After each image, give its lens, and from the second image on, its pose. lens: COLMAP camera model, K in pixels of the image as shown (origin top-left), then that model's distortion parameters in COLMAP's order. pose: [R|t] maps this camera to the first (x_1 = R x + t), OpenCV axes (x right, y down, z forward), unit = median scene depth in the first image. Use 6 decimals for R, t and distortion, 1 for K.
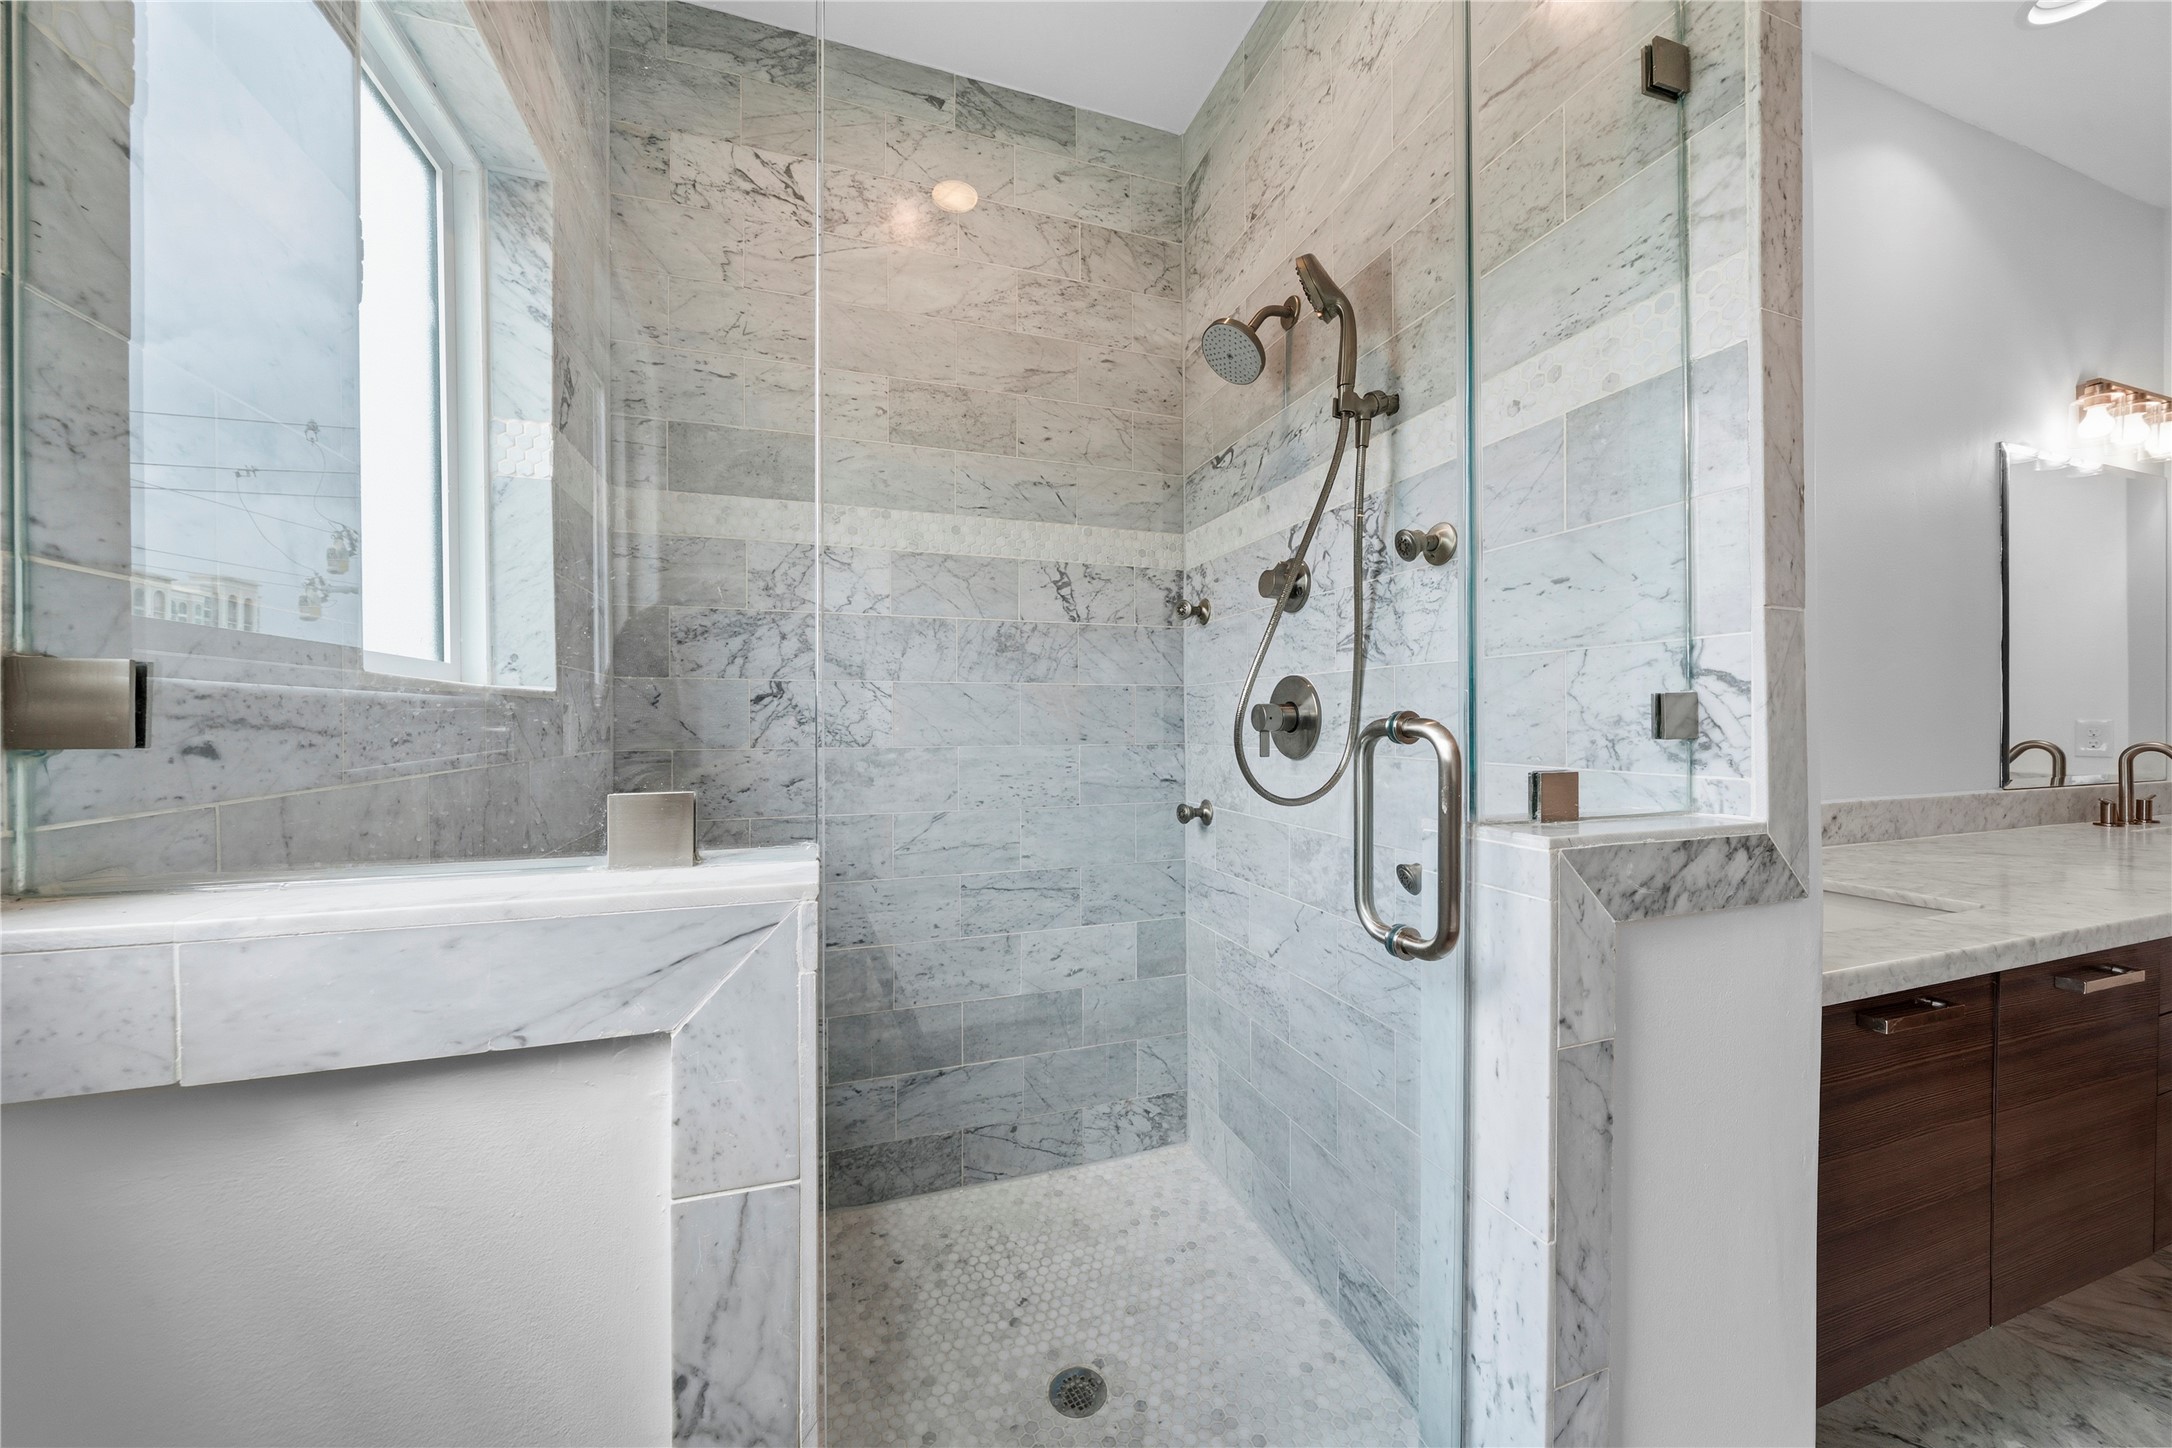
lens RADIAL K [[762.4, 0, 1087.3], [0, 762.4, 718.1], [0, 0, 1]] dist [0.001148, 0.000059]
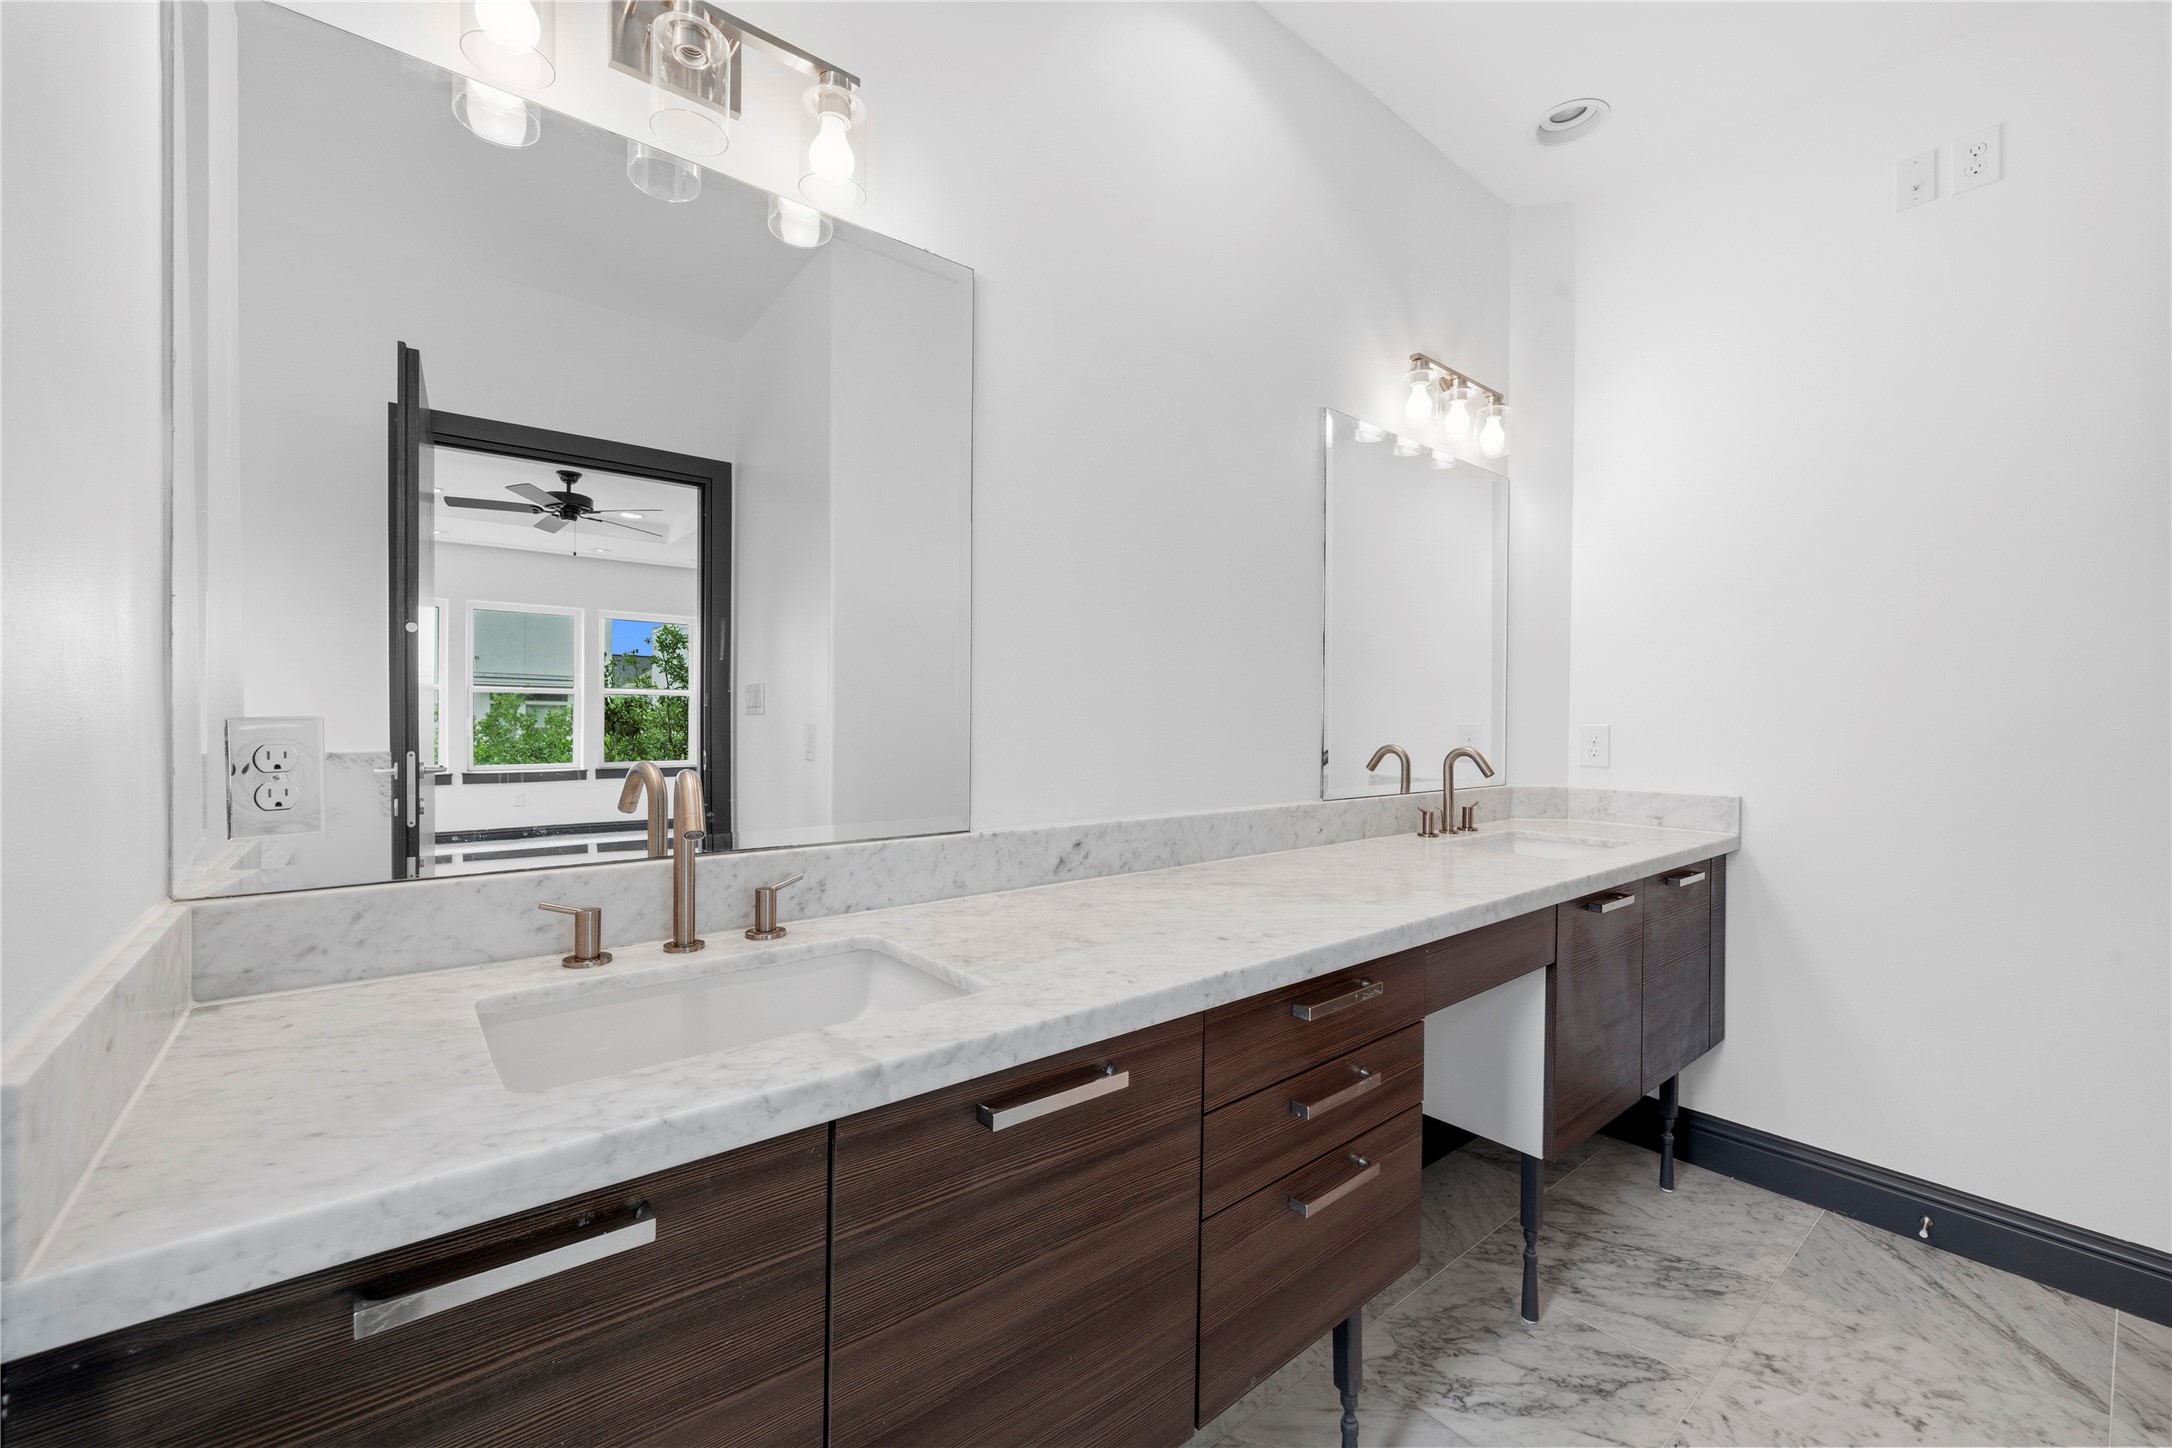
lens RADIAL K [[860.5, 0, 1085.9], [0, 860.5, 731.3], [0, 0, 1]] dist [-0.009080, 0.000243]
pose [[0.940859, 0.007155, 0.338722, 0.648763], [-0.011725, 0.999866, 0.011449, 0.004957], [-0.338594, -0.014743, 0.940817, 0.164436]]
